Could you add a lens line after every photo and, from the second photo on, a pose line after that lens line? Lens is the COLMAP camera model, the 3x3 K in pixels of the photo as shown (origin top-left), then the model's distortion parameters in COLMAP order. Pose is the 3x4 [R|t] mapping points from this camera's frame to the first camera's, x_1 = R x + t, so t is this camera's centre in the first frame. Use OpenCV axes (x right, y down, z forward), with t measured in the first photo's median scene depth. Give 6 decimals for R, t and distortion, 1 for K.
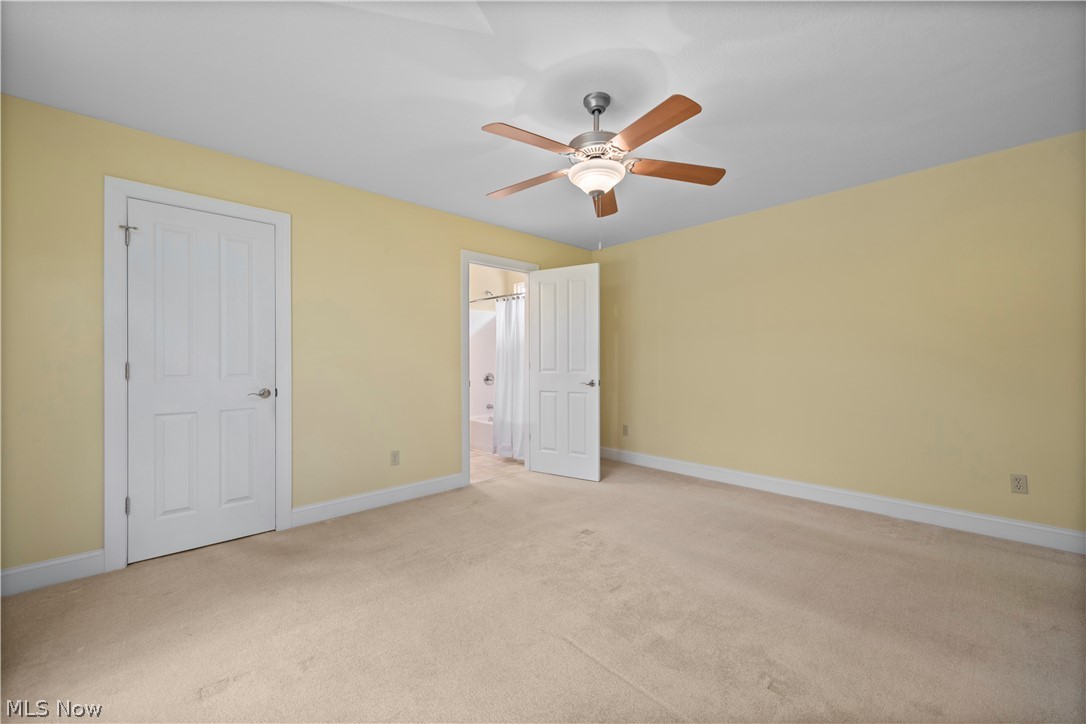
lens RADIAL K [[439.5, 0, 539.3], [0, 439.5, 360.9], [0, 0, 1]] dist [0.003599, 0.000254]
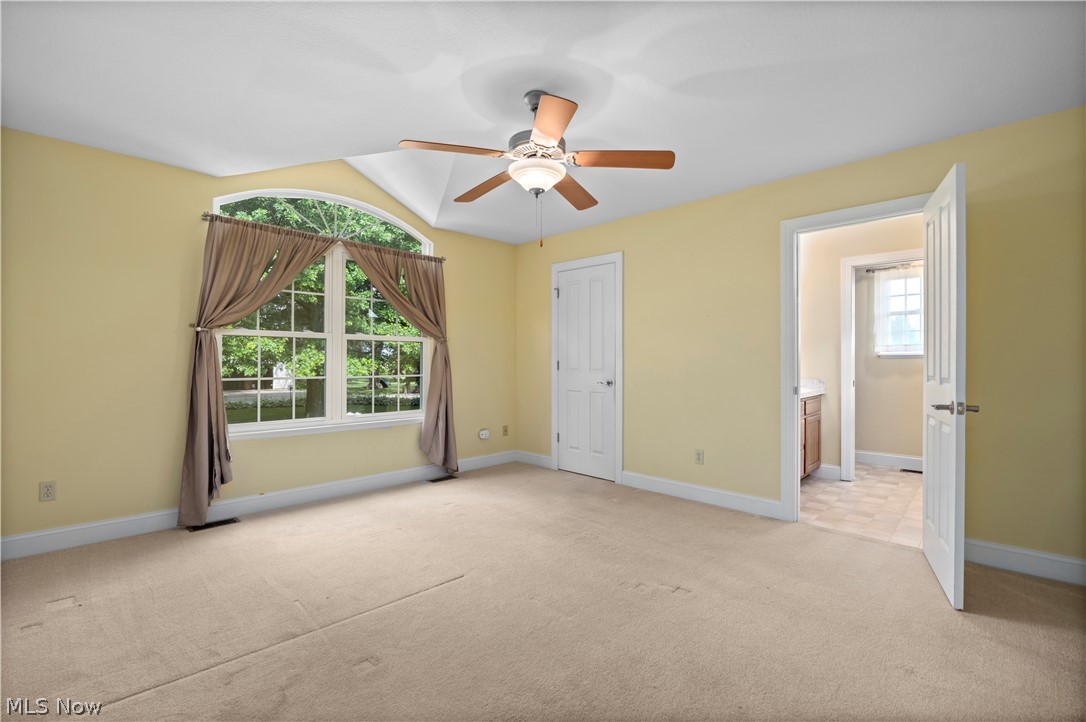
lens RADIAL K [[486.0, 0, 547.1], [0, 486.0, 360.4], [0, 0, 1]] dist [-0.002687, -0.000835]
pose [[0.031793, 0.009023, -0.999454, 0.933178], [0.001884, 0.999957, 0.009087, -0.014625], [0.999493, -0.002172, 0.031775, 0.742369]]
